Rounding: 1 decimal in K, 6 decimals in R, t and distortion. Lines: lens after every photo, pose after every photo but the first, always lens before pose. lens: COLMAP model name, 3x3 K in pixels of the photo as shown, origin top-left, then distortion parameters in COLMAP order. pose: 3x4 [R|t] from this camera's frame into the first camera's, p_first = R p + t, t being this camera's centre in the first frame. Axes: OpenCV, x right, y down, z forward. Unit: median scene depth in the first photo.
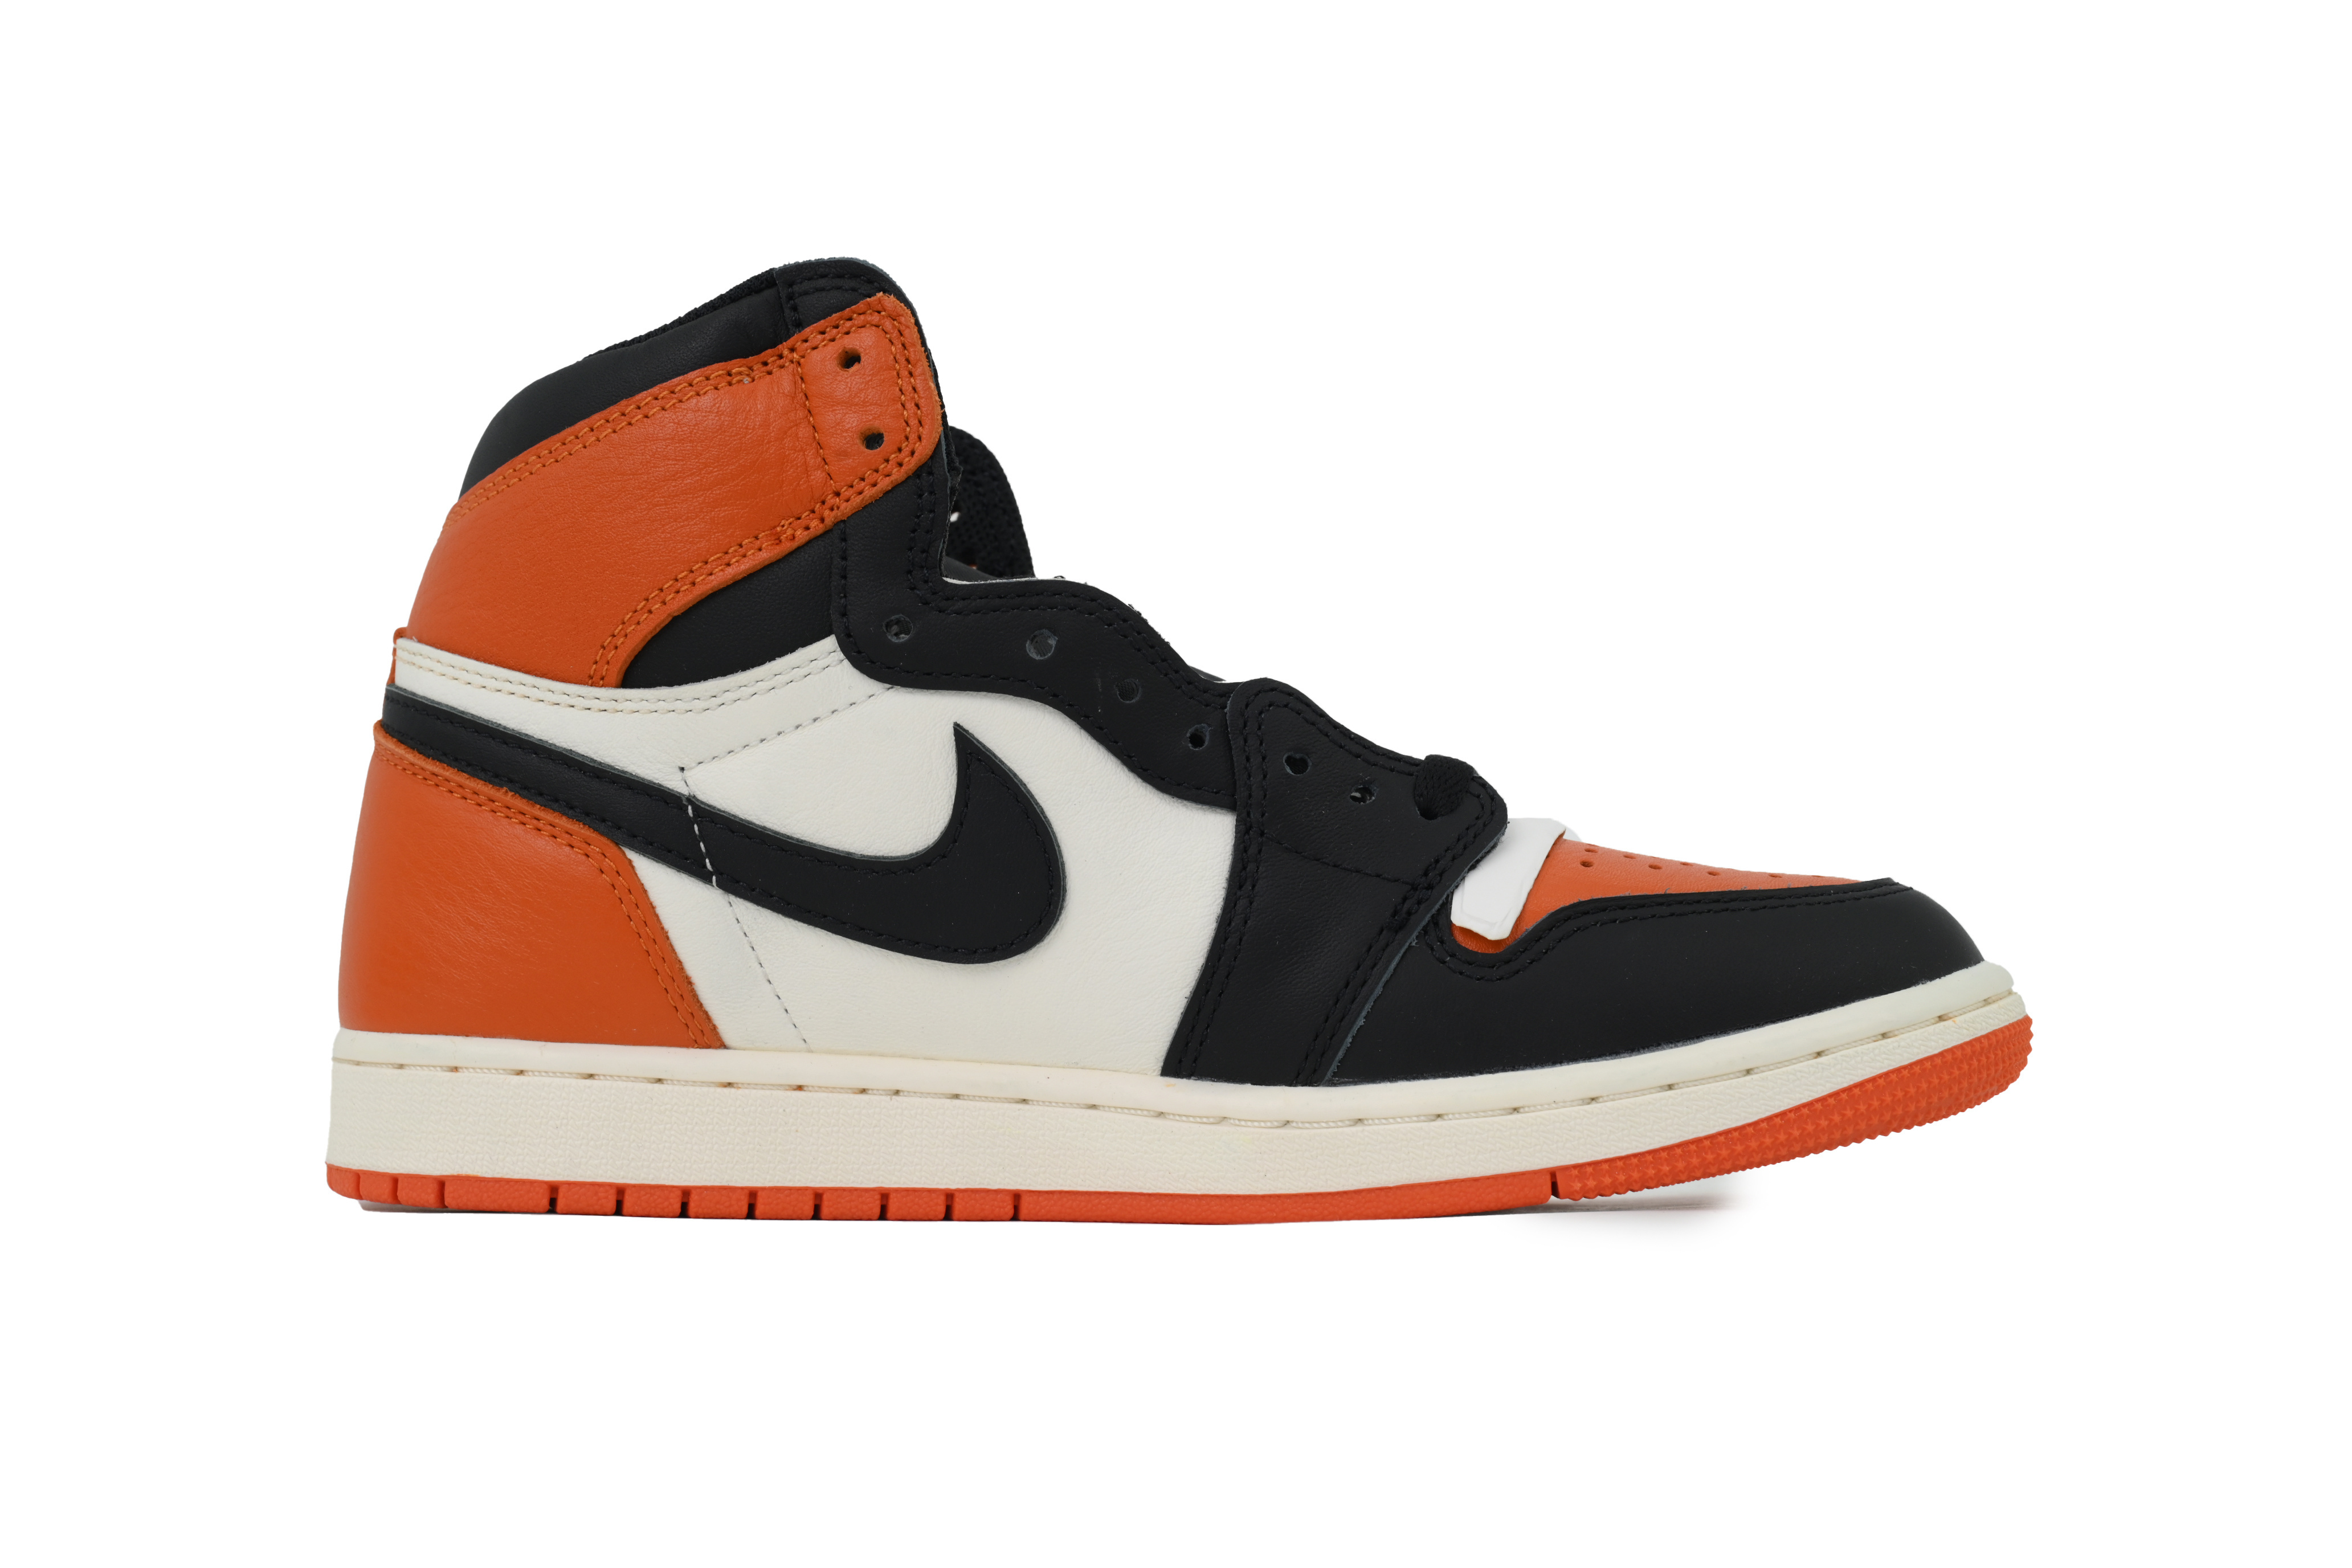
lens RADIAL K [[2249.7, 0, 1170.0], [0, 2249.7, 762.6], [0, 0, 1]] dist [0.061624, 0.000000]
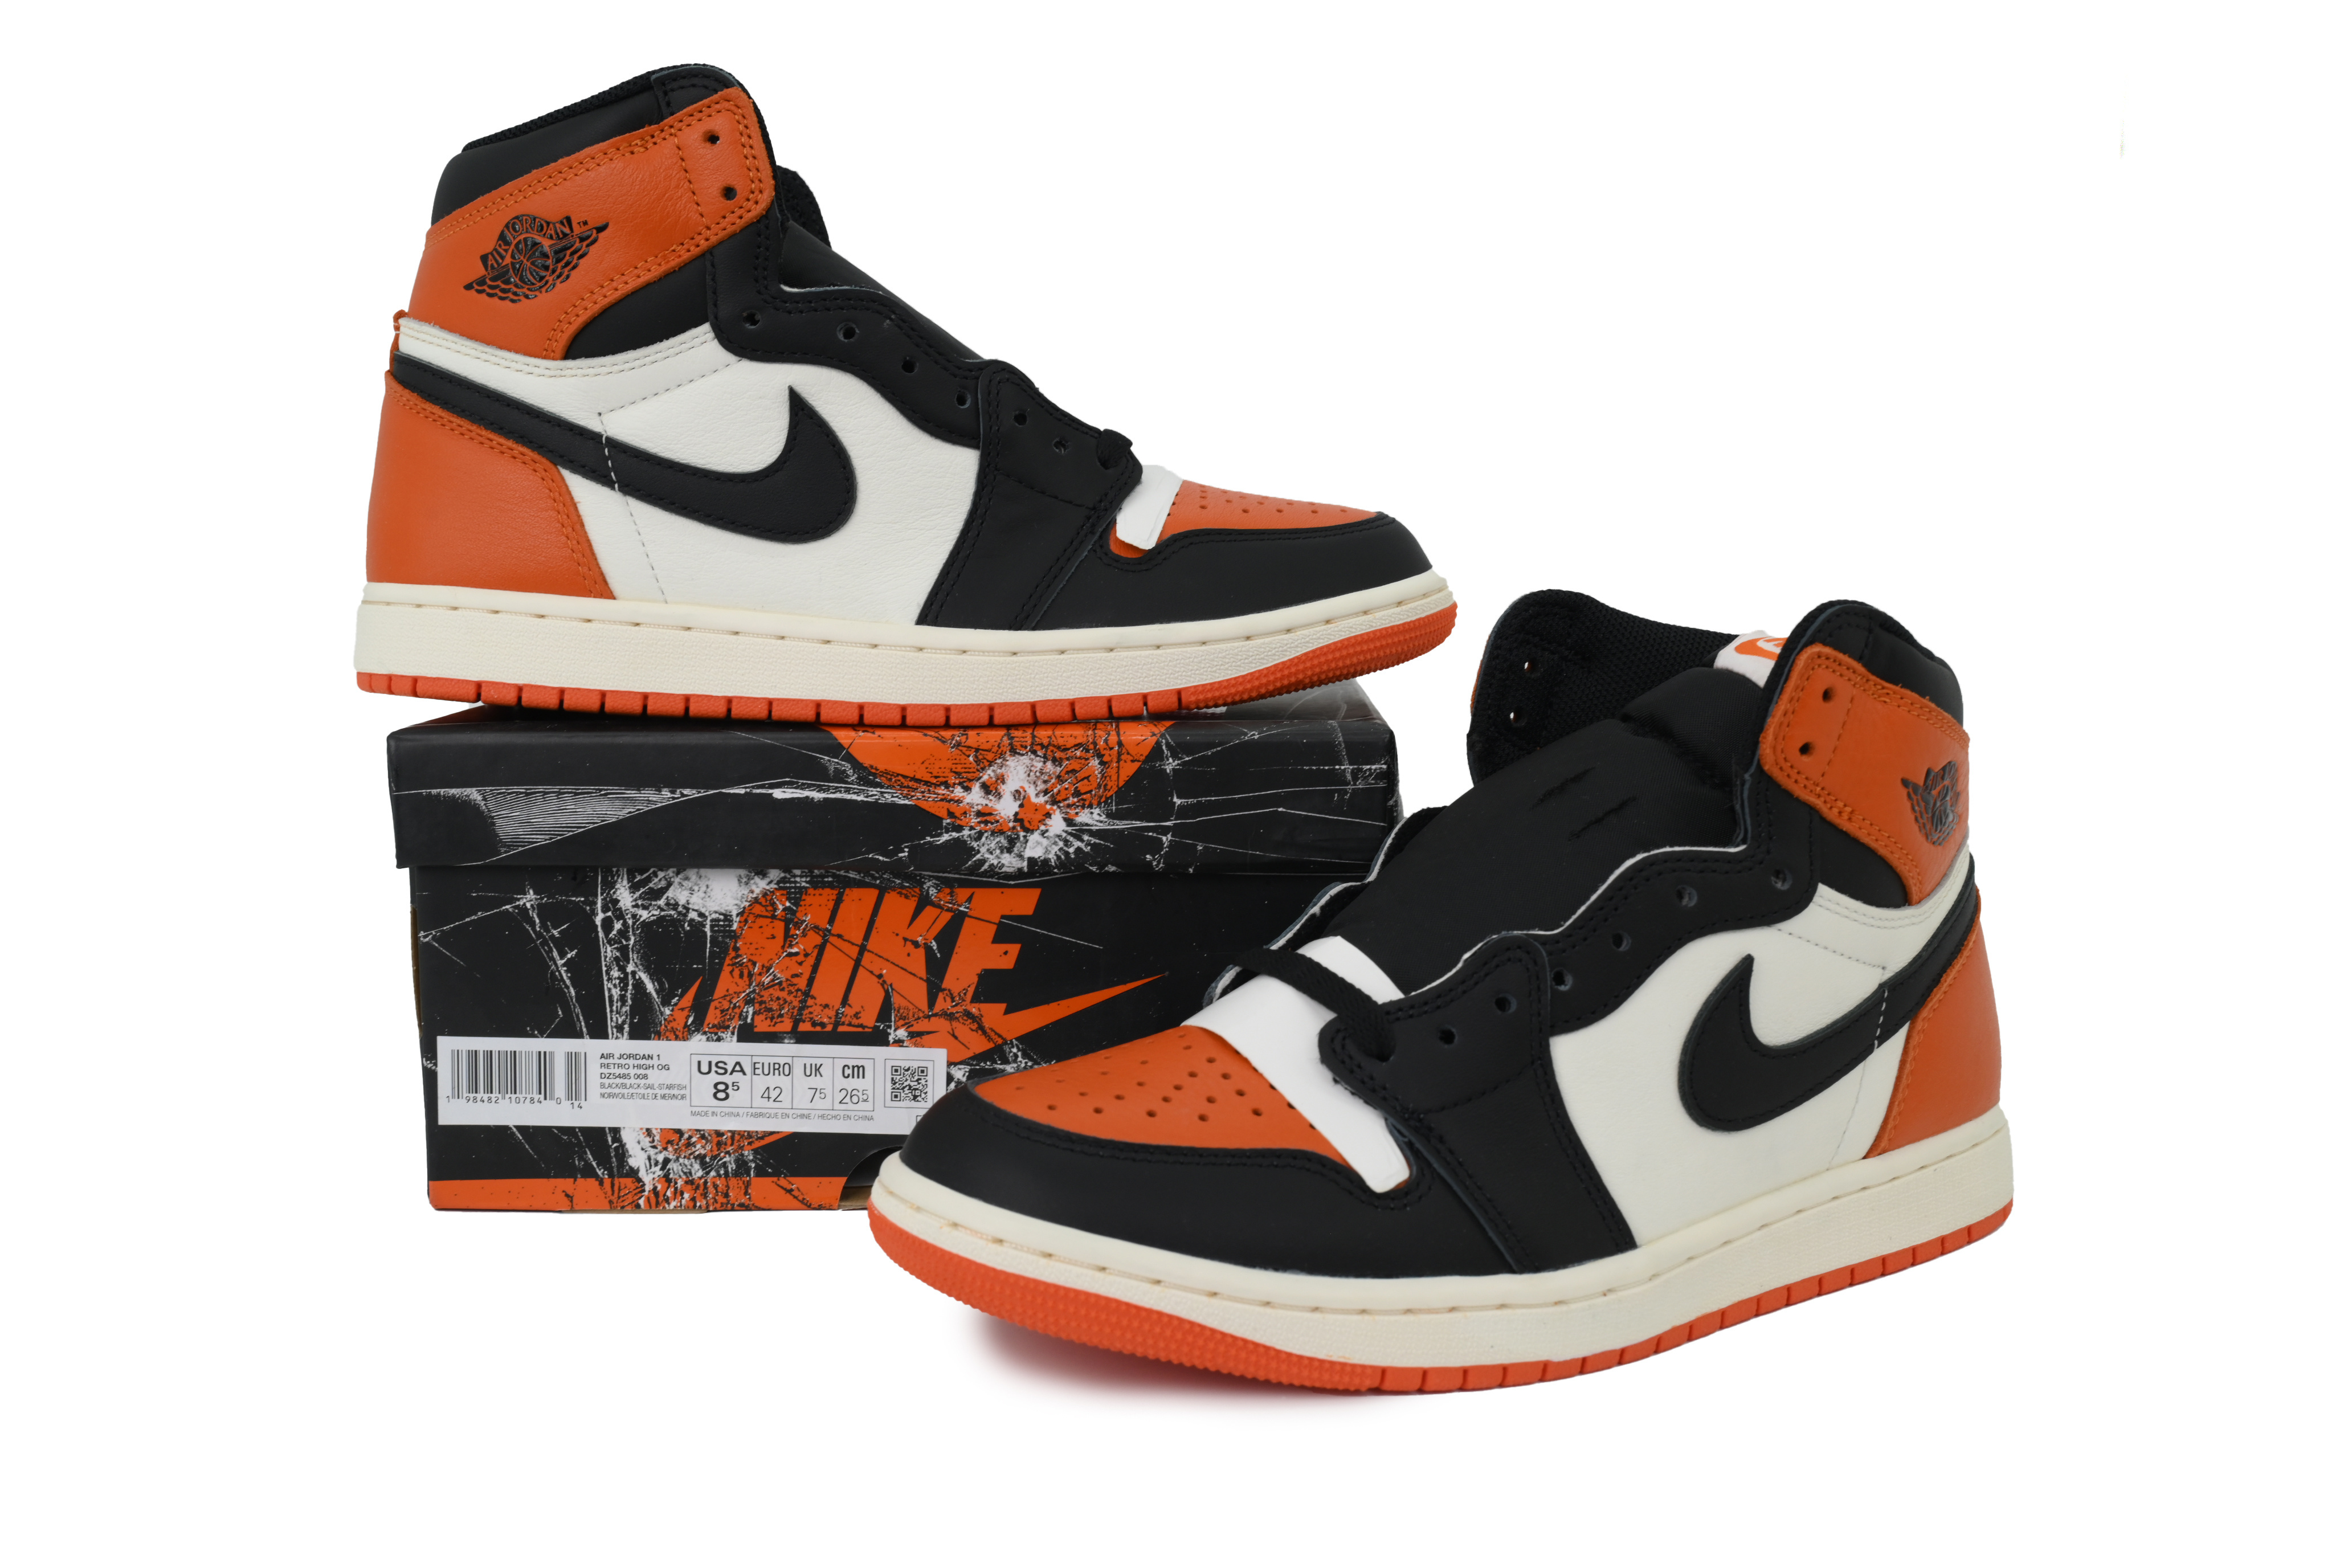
lens RADIAL K [[2249.7, 0, 1177.0], [0, 2249.7, 776.1], [0, 0, 1]] dist [0.061624, 0.000000]
pose [[0.992613, 0.013014, 0.120623, -0.017538], [-0.038175, 0.977233, 0.208706, -0.088628], [-0.115161, -0.211769, 0.970511, -0.529069]]
